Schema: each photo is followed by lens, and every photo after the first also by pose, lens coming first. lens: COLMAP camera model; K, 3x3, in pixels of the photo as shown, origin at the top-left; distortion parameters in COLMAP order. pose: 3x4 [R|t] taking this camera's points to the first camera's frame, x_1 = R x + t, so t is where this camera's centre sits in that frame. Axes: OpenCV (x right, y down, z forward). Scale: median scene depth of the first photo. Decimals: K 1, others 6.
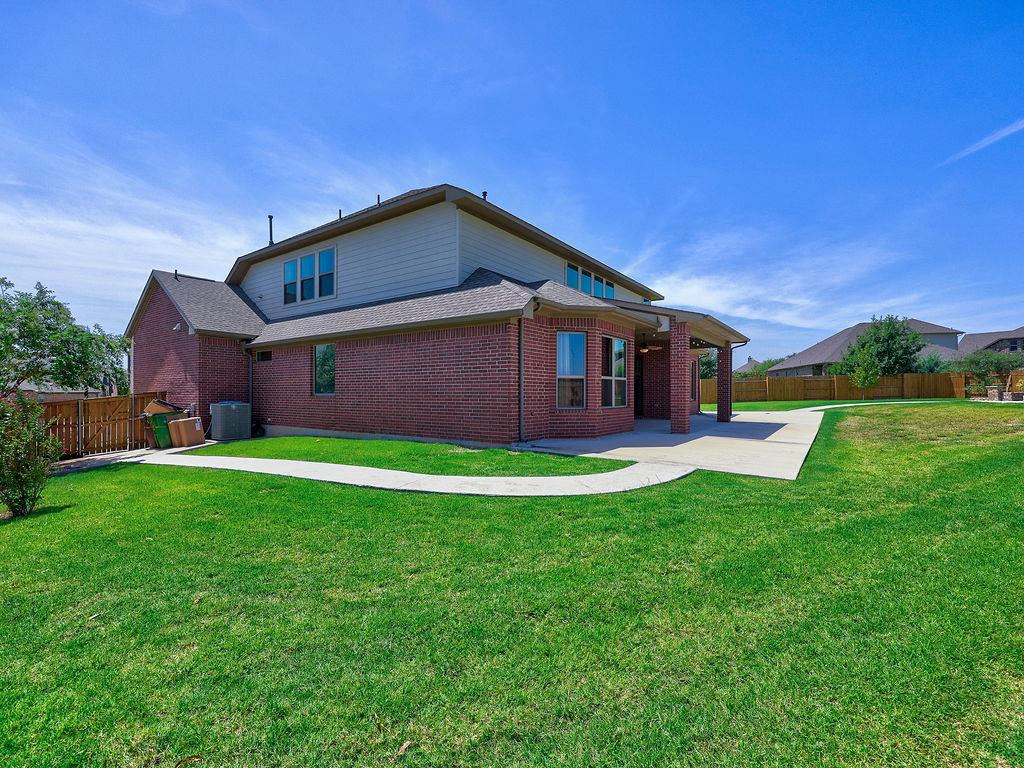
lens RADIAL K [[462.1, 0, 509.0], [0, 462.1, 391.1], [0, 0, 1]] dist [-0.001413, -0.001054]
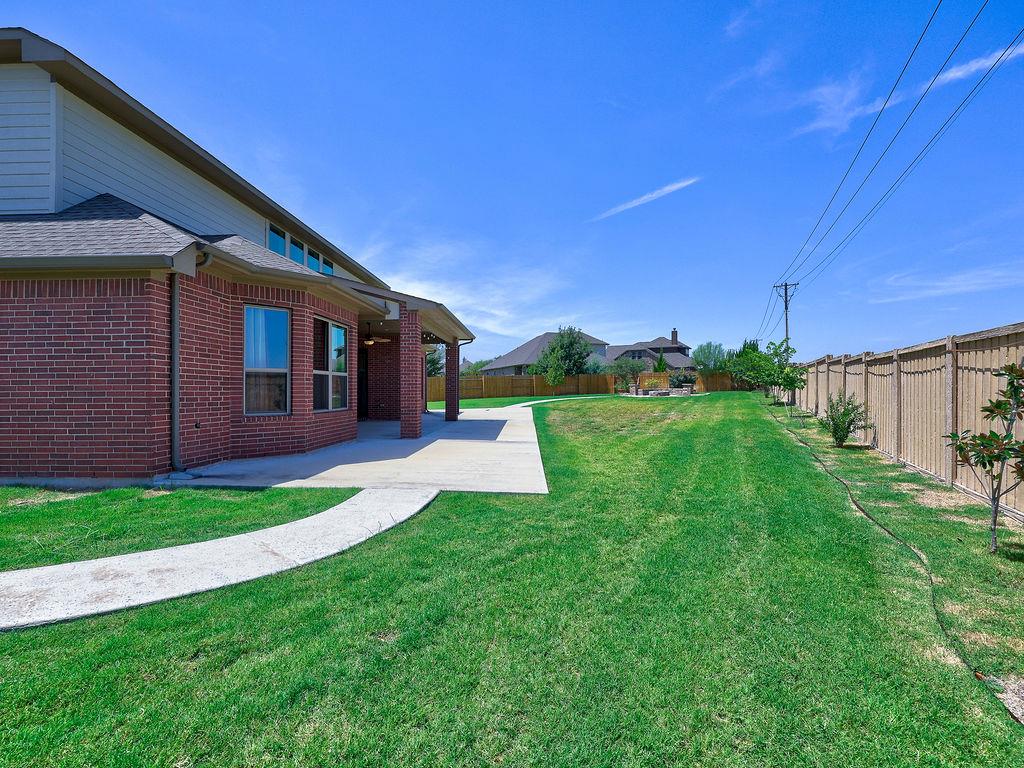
lens RADIAL K [[462.1, 0, 515.1], [0, 462.1, 386.7], [0, 0, 1]] dist [-0.001413, -0.001054]
pose [[0.829702, -0.000207, 0.558206, 0.050096], [0.002722, 0.999990, -0.003674, -0.001431], [-0.558199, 0.004568, 0.829694, 0.181824]]
